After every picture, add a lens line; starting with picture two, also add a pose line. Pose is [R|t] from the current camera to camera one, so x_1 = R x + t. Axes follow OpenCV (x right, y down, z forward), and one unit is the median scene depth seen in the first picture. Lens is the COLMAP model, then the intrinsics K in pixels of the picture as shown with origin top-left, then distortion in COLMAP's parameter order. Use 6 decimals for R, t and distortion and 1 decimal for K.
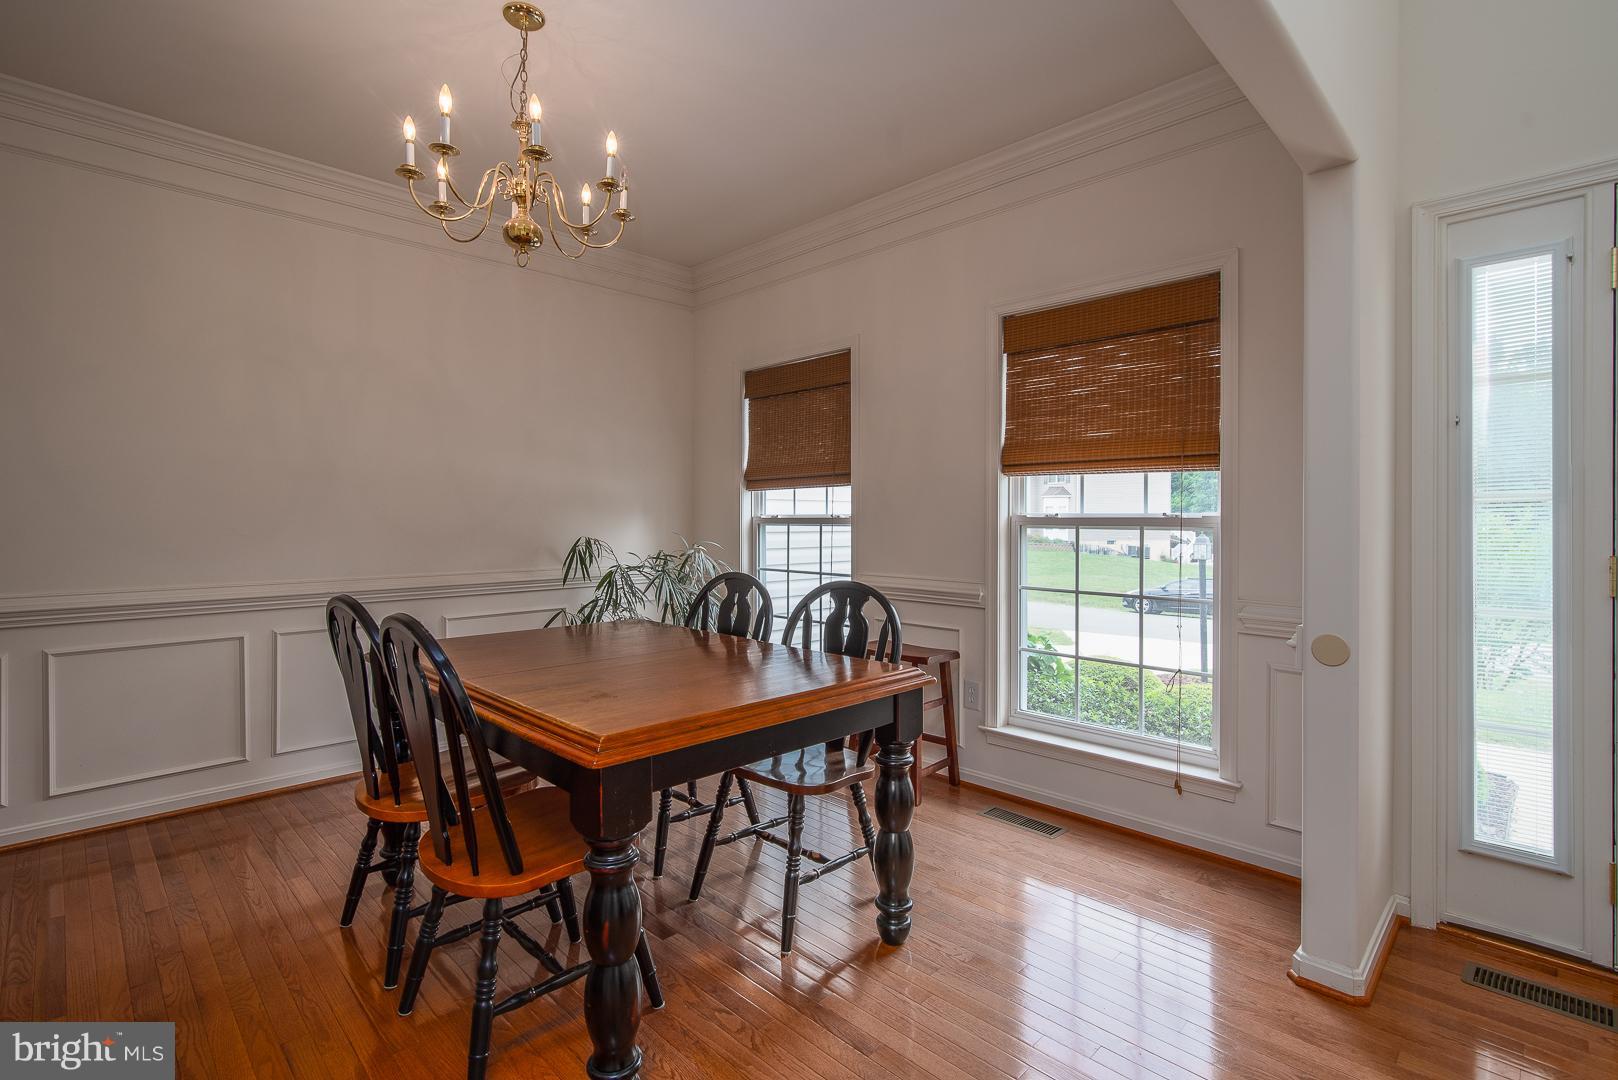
lens RADIAL K [[758.9, 0, 806.1], [0, 758.9, 527.9], [0, 0, 1]] dist [-0.016592, 0.002414]
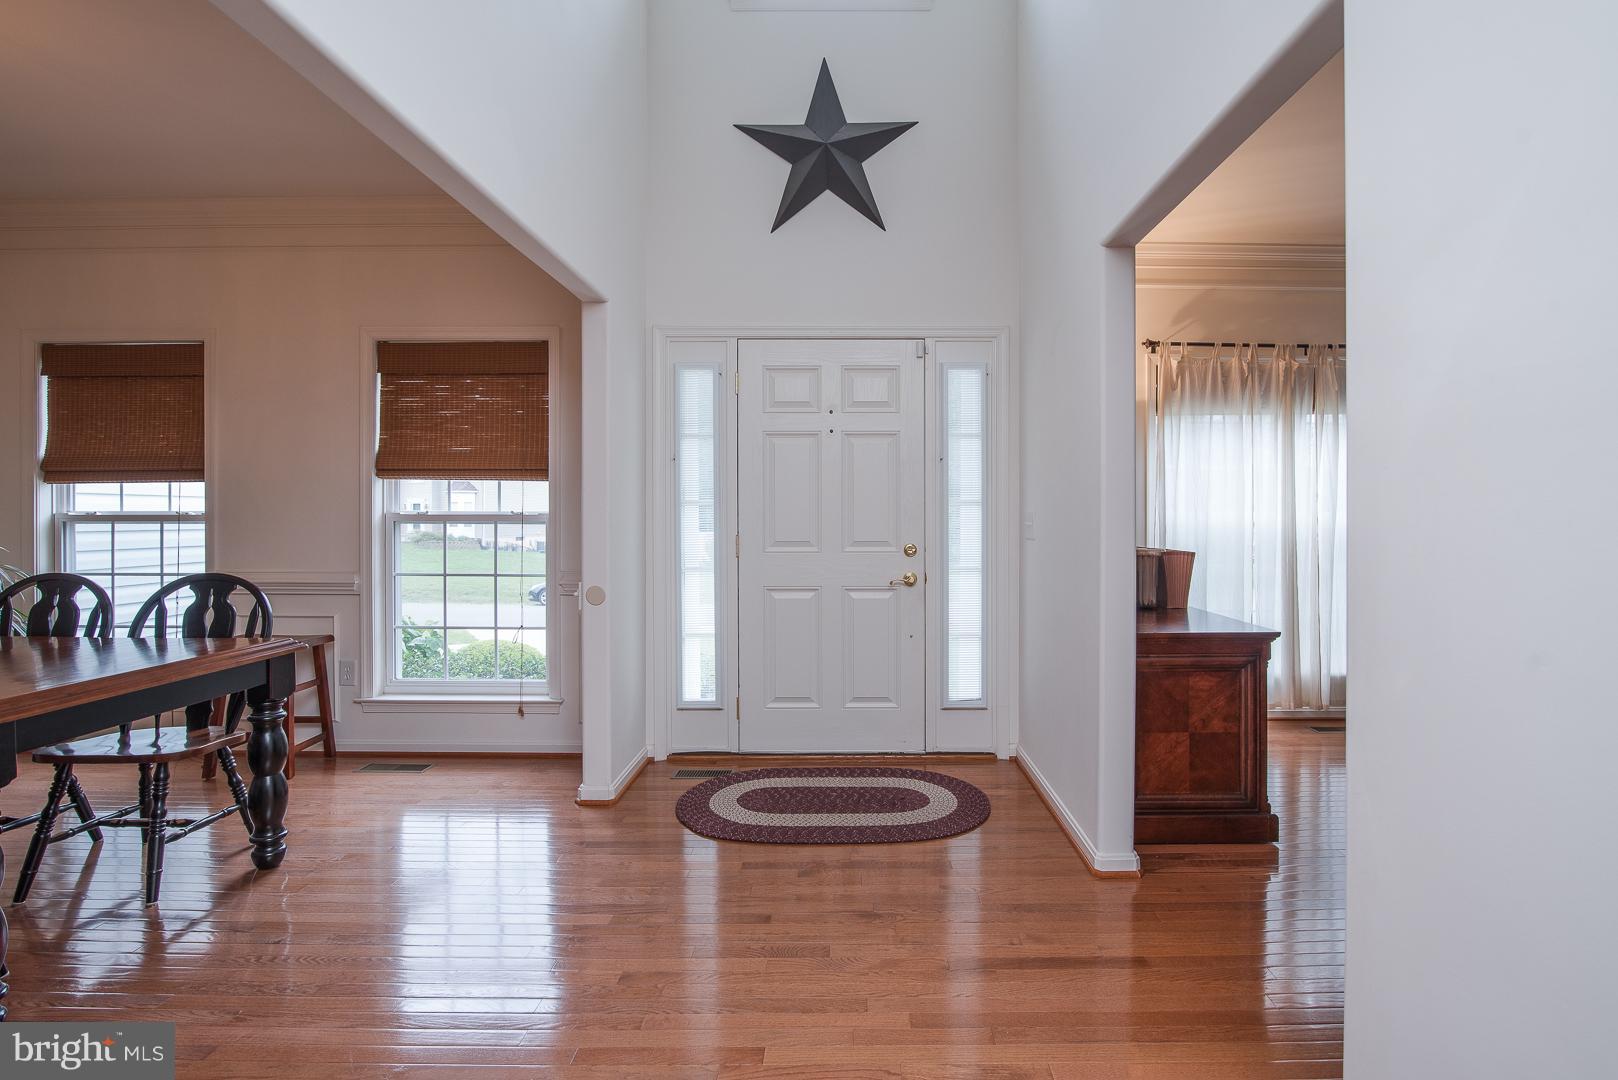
lens RADIAL K [[758.9, 0, 842.3], [0, 758.9, 518.0], [0, 0, 1]] dist [-0.016592, 0.002414]
pose [[0.708085, -0.002820, 0.706122, -0.052847], [0.009504, 0.999940, -0.005536, 0.004566], [-0.706064, 0.010631, 0.708069, -0.329424]]
